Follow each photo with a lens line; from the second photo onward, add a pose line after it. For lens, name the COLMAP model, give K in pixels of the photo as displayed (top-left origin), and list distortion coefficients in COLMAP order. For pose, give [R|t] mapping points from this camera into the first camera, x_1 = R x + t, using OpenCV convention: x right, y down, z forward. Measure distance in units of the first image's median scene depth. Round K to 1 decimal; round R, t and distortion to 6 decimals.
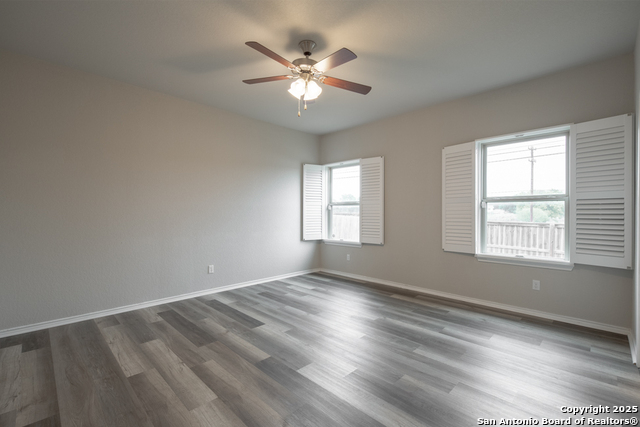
lens RADIAL K [[283.4, 0, 318.9], [0, 283.4, 213.5], [0, 0, 1]] dist [0.004509, -0.000465]
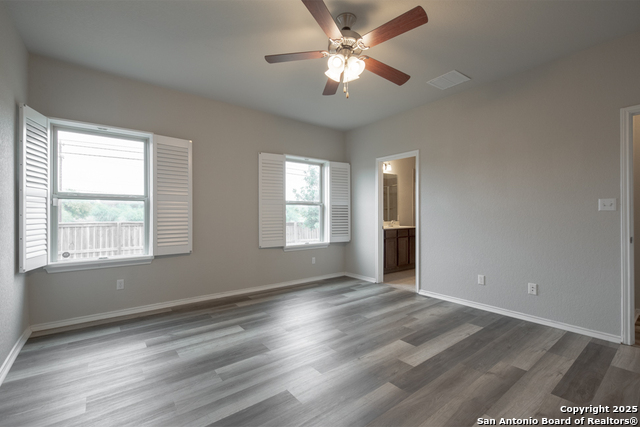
lens RADIAL K [[283.4, 0, 318.9], [0, 283.4, 213.5], [0, 0, 1]] dist [0.004509, -0.000465]
pose [[0.119272, 0.000848, 0.992861, -0.796528], [0.000282, 1.000000, -0.000888, 0.001281], [-0.992862, 0.000386, 0.119272, 0.851766]]
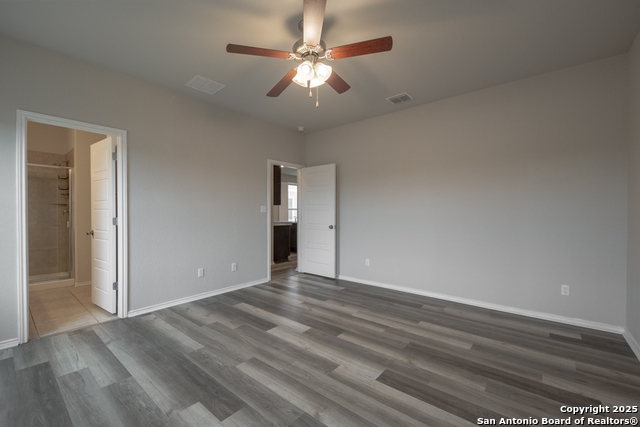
lens RADIAL K [[264.0, 0, 323.5], [0, 264.0, 214.8], [0, 0, 1]] dist [-0.000620, -0.000052]
pose [[-0.994475, 0.000066, -0.104975, -0.001126], [-0.000595, 0.999980, 0.006264, -0.003554], [0.104973, 0.006292, -0.994455, 1.595602]]
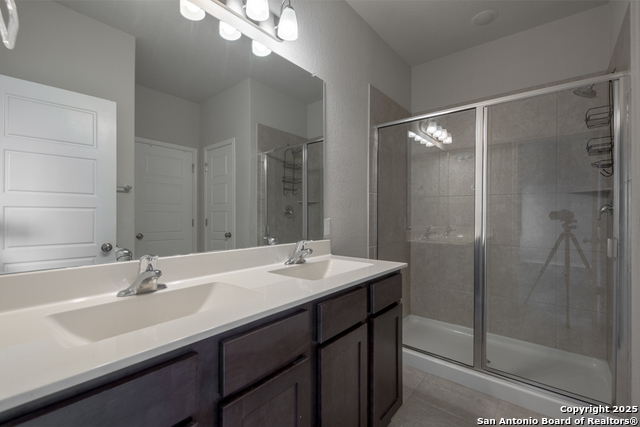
lens RADIAL K [[293.7, 0, 320.0], [0, 293.7, 213.5], [0, 0, 1]] dist [0.000239, -0.000144]
pose [[-0.113212, 0.002507, 0.993568, 0.767381], [-0.005741, 0.999978, -0.003177, 0.000571], [-0.993554, -0.006064, -0.113195, 0.597480]]
